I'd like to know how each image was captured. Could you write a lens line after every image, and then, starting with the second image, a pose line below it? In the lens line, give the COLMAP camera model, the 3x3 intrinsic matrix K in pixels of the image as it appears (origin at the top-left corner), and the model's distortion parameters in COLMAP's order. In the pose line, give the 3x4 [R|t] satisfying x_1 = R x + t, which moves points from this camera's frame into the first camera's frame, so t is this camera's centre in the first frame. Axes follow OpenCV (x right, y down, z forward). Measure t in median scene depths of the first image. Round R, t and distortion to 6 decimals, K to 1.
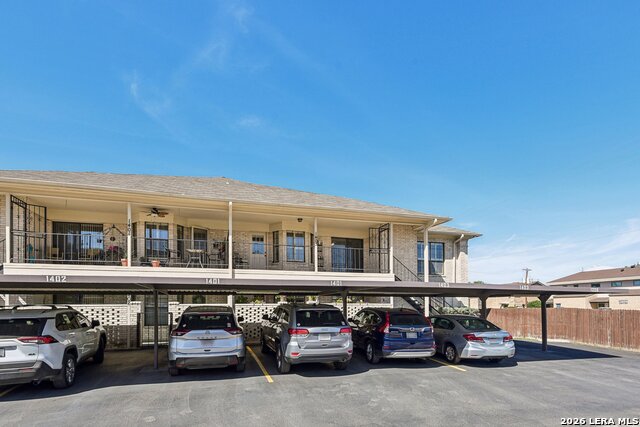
lens RADIAL K [[291.7, 0, 320.5], [0, 291.7, 240.5], [0, 0, 1]] dist [0.018161, 0.000097]
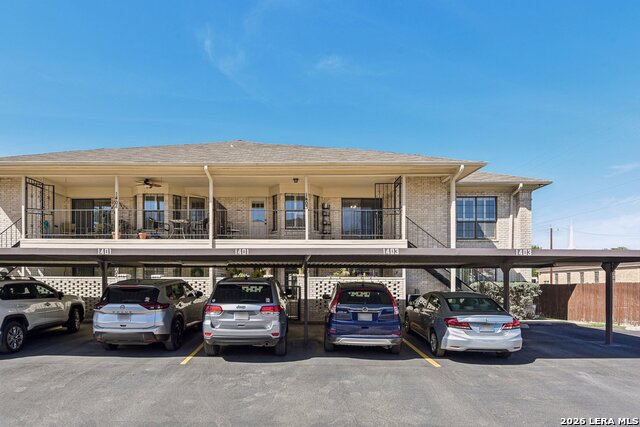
lens RADIAL K [[331.5, 0, 320.0], [0, 331.5, 213.5], [0, 0, 1]] dist [-0.003697, -0.001182]
pose [[0.964843, -0.047956, -0.258415, 0.283286], [0.053752, 0.998435, 0.015409, 0.018970], [0.257272, -0.028757, 0.965911, 0.082987]]
